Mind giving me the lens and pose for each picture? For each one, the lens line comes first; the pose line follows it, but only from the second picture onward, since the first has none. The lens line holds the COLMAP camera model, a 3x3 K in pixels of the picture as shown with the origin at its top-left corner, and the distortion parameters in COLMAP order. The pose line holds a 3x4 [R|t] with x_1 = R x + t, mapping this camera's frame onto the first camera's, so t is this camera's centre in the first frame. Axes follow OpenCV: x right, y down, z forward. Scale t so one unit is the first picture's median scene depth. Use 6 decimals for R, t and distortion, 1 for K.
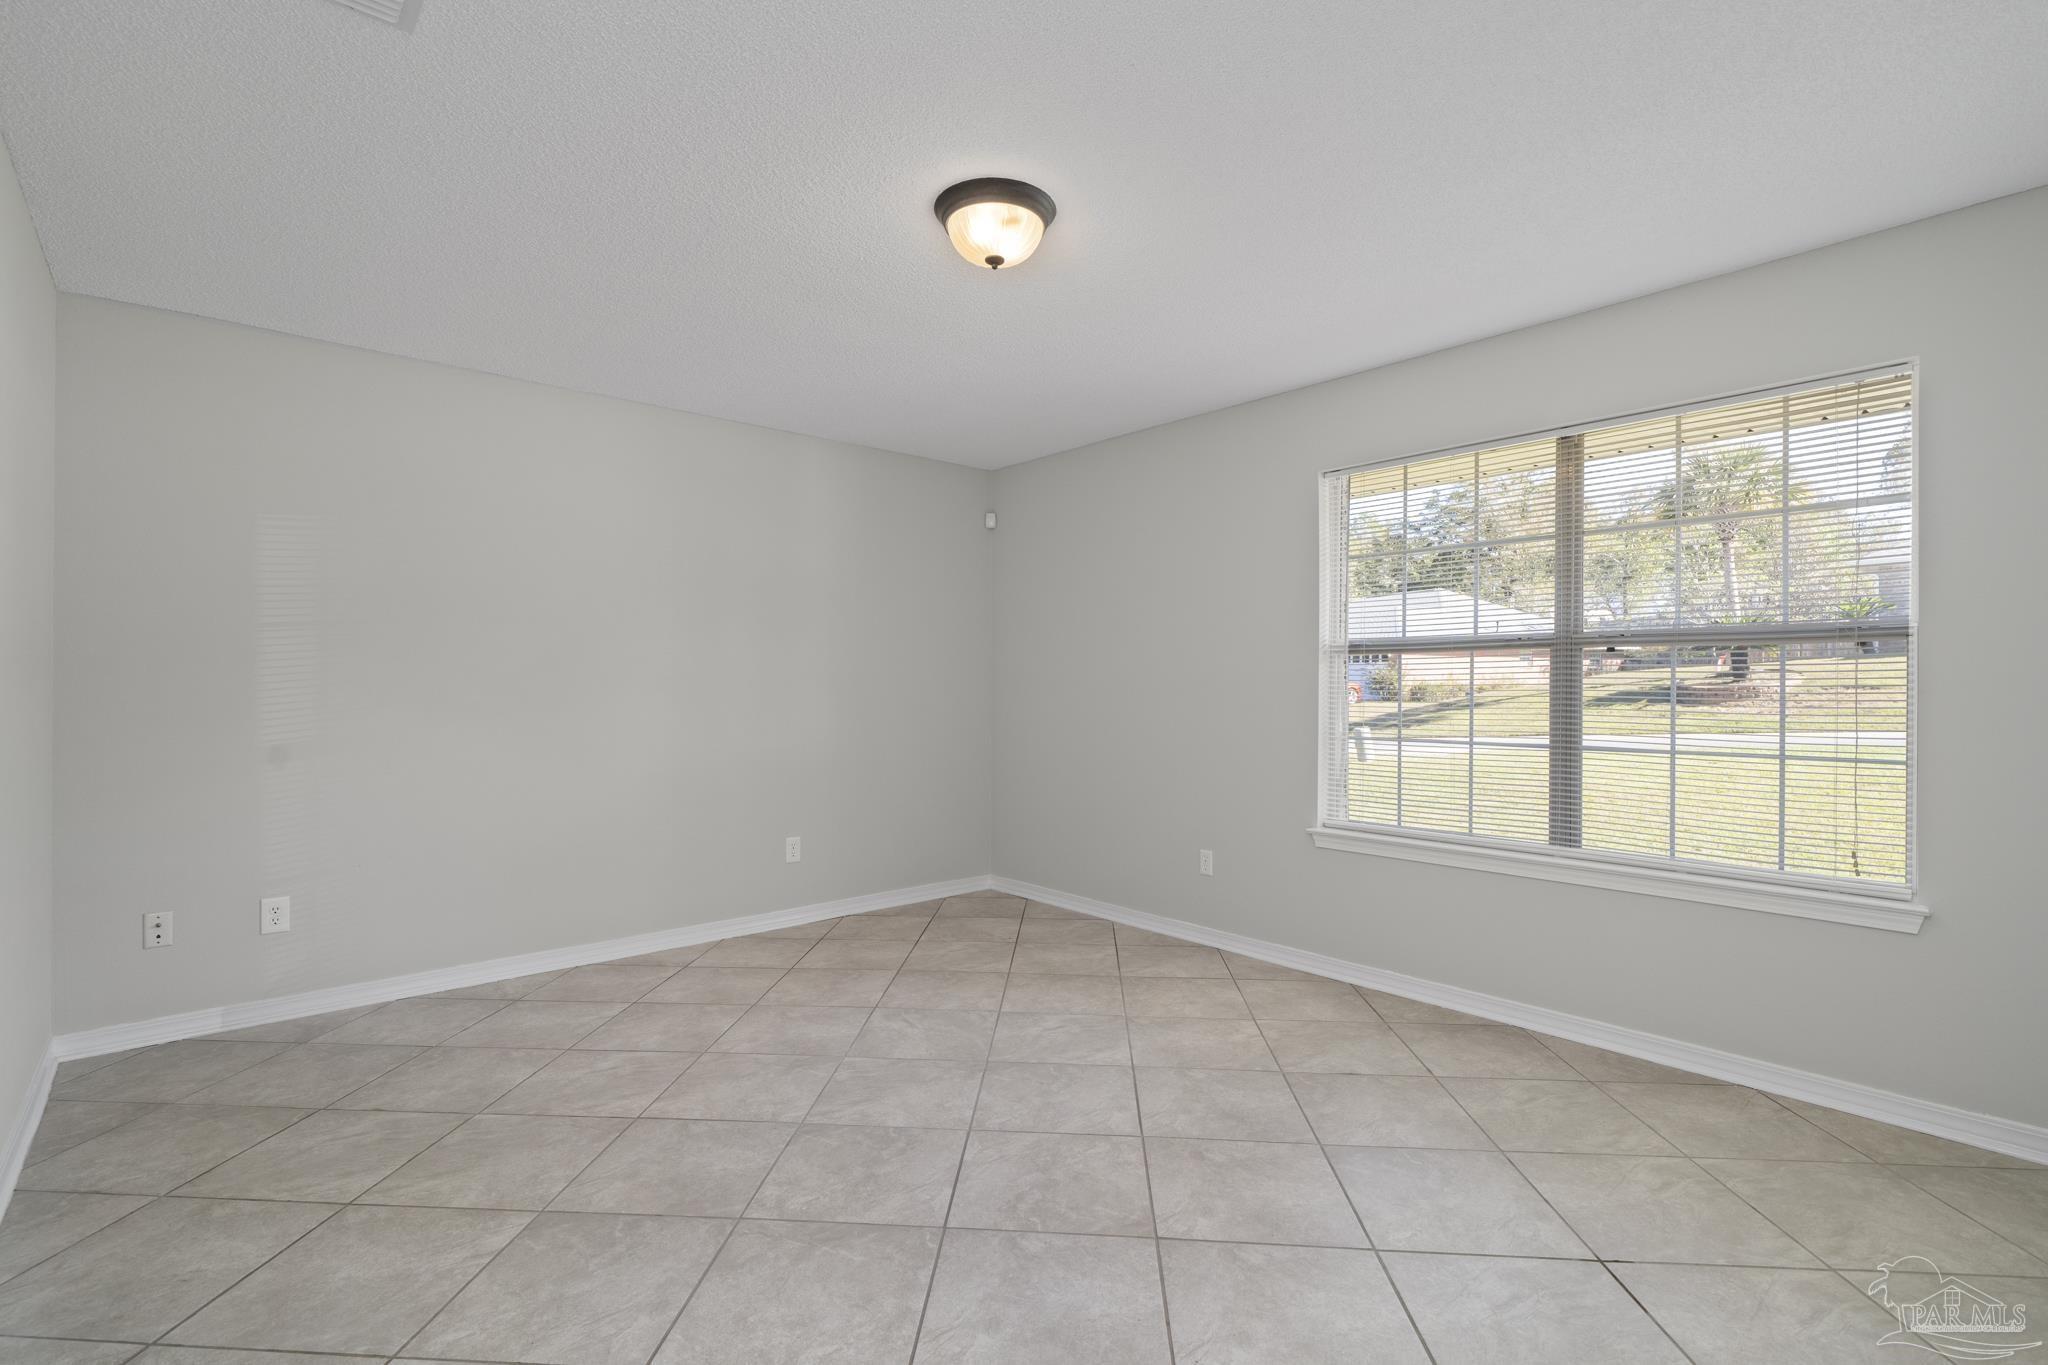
lens RADIAL K [[935.2, 0, 1015.6], [0, 935.2, 688.3], [0, 0, 1]] dist [-0.001508, 0.001358]
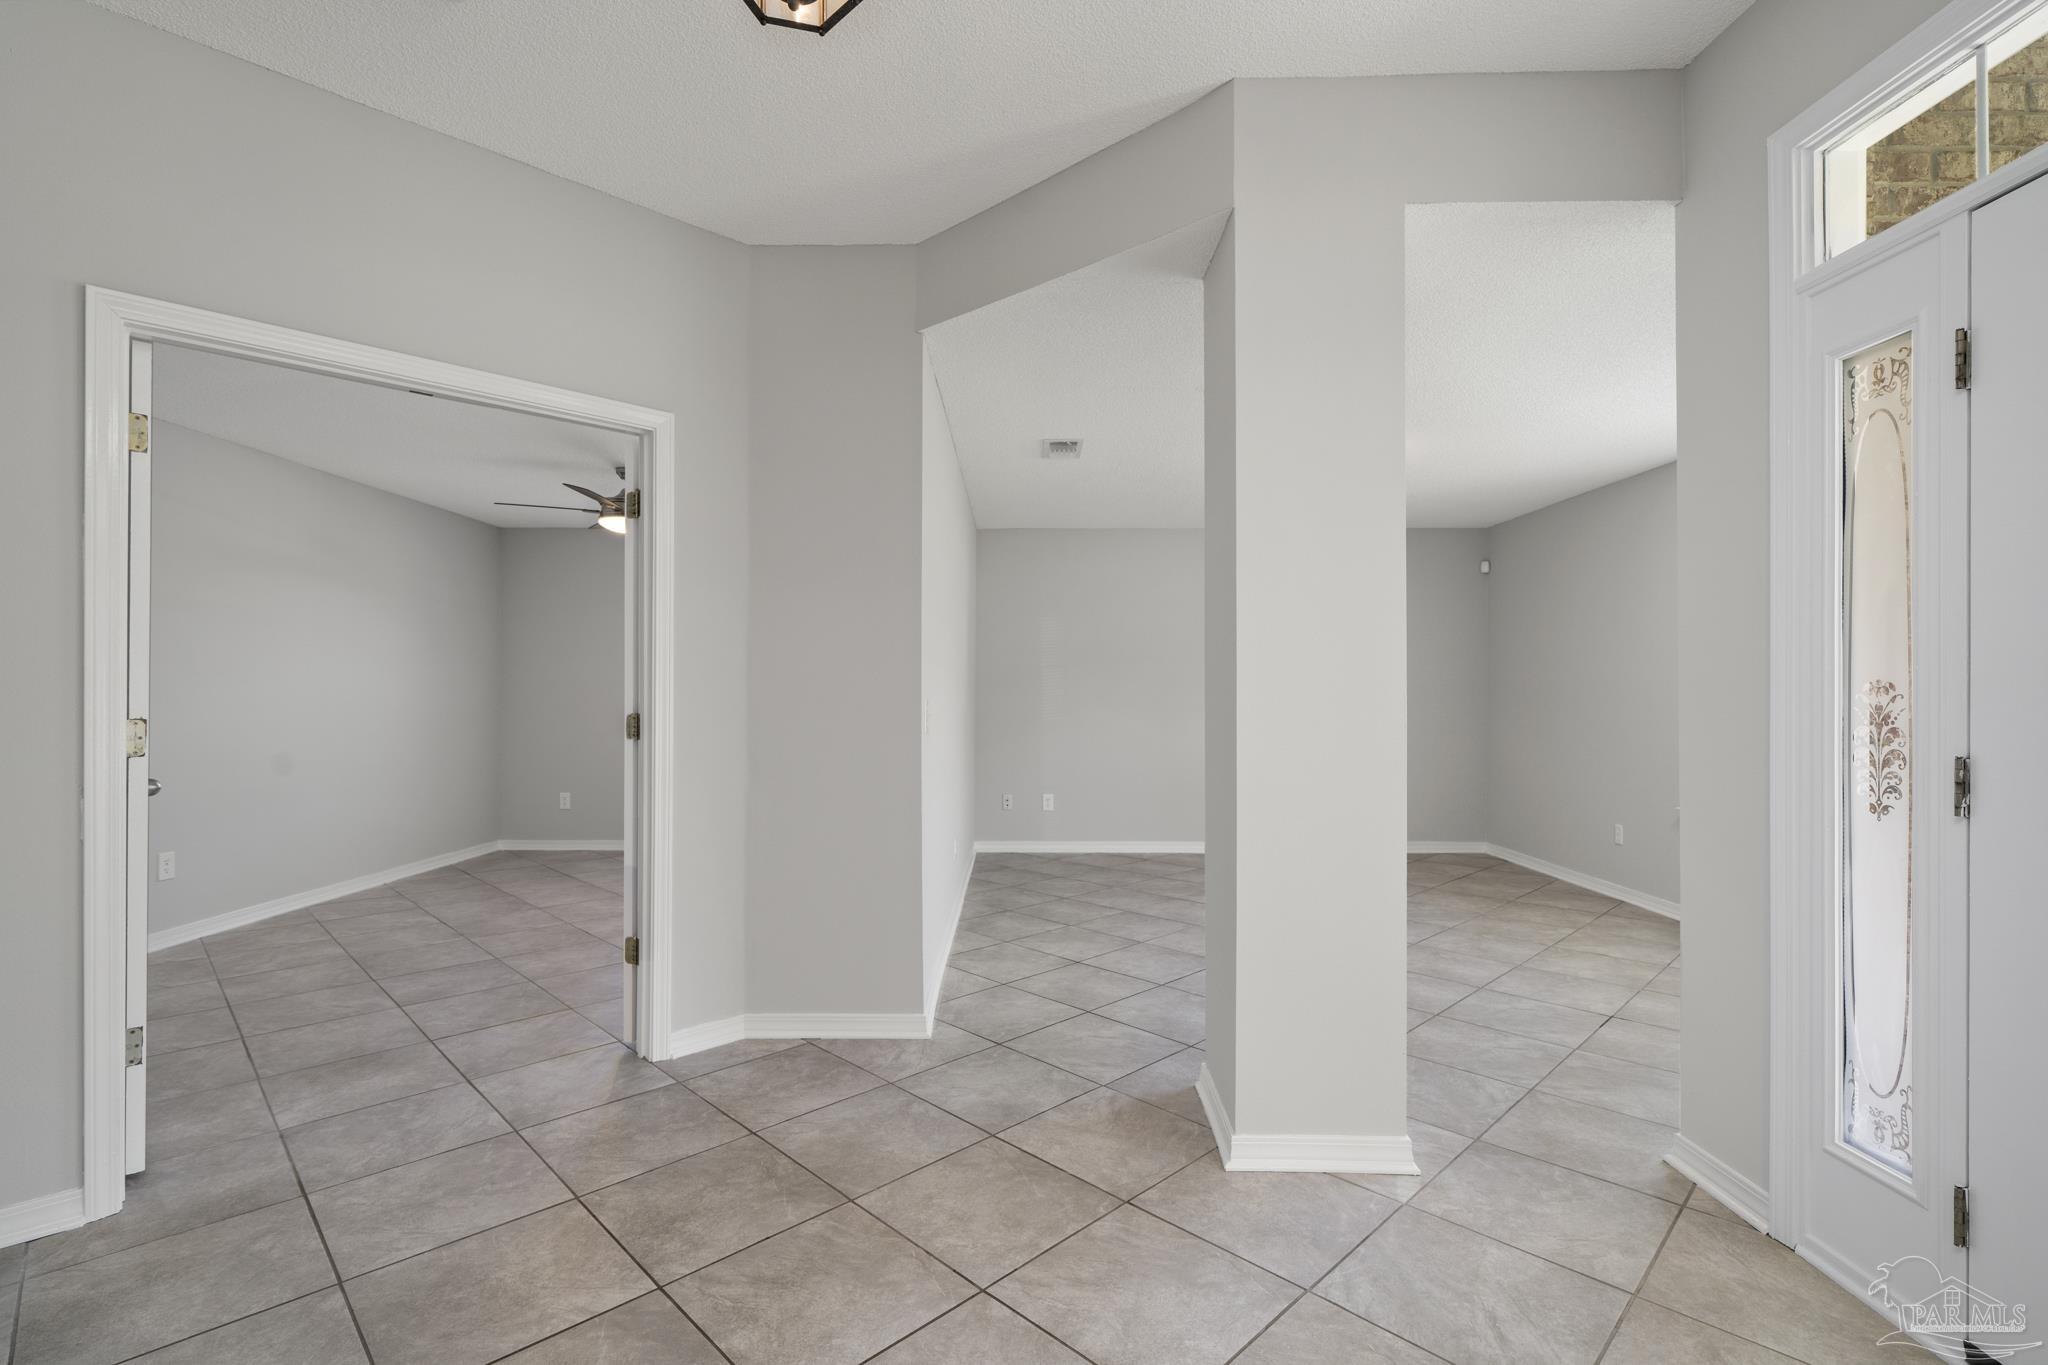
lens RADIAL K [[935.2, 0, 1020.9], [0, 935.2, 689.9], [0, 0, 1]] dist [-0.001508, 0.001358]
pose [[0.753130, -0.003937, -0.657860, 0.556634], [-0.003748, 0.999940, -0.010274, 0.008532], [0.657861, 0.010203, 0.753071, -0.638455]]
